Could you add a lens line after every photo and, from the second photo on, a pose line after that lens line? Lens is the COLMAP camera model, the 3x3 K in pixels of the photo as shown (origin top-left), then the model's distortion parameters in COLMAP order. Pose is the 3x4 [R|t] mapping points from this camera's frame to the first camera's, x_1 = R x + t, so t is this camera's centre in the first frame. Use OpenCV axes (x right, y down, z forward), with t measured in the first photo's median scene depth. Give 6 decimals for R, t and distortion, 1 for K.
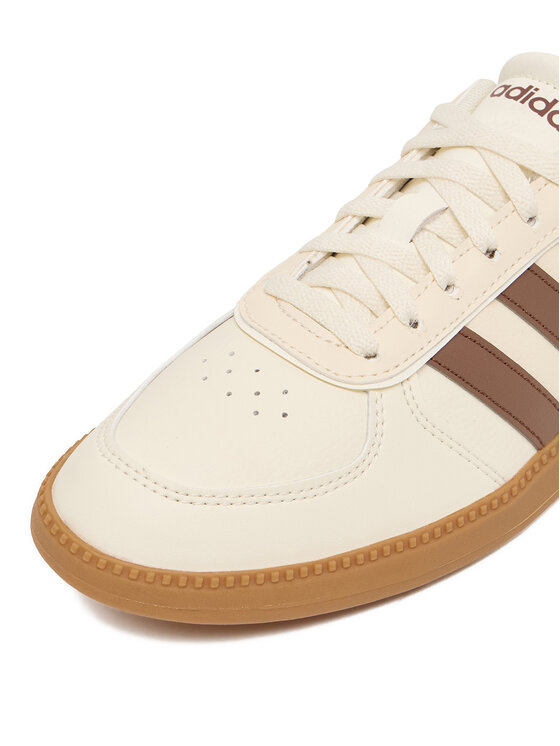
lens RADIAL K [[1573.6, 0, 278.2], [0, 1573.6, 372.8], [0, 0, 1]] dist [0.238413, 0.000000]
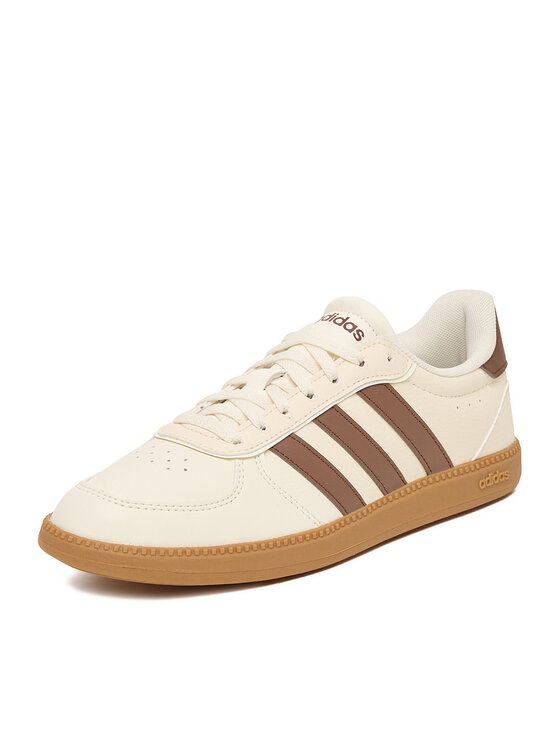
lens RADIAL K [[1453.1, 0, 281.0], [0, 1453.1, 372.6], [0, 0, 1]] dist [-0.014502, 0.000000]
pose [[0.998810, -0.016906, 0.045748, 0.035324], [0.028215, 0.965397, -0.259255, 0.316353], [-0.039782, 0.260237, 0.964725, -0.522721]]
